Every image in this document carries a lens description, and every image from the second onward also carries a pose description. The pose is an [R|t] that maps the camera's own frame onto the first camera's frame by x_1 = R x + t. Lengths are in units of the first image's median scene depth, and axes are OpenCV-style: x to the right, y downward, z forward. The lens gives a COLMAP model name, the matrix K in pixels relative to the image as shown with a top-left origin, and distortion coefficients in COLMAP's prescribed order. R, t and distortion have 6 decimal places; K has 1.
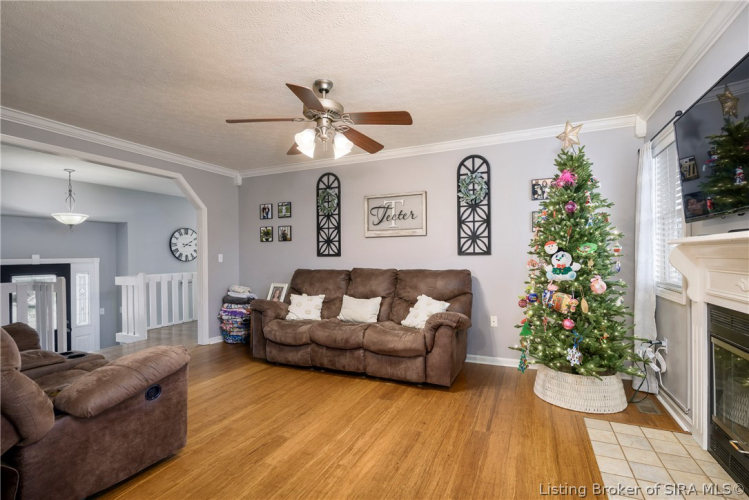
lens RADIAL K [[351.4, 0, 372.5], [0, 351.4, 260.0], [0, 0, 1]] dist [-0.001876, -0.000209]
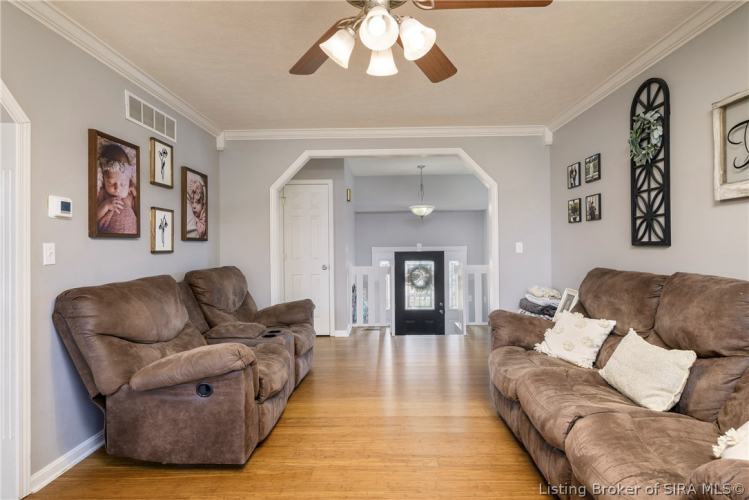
lens RADIAL K [[391.6, 0, 374.5], [0, 391.6, 250.0], [0, 0, 1]] dist [-0.024318, 0.000355]
pose [[0.405398, 0.012411, -0.914056, 0.222017], [-0.004036, 0.999922, 0.011787, -0.009576], [0.914131, -0.001090, 0.405417, 0.413309]]
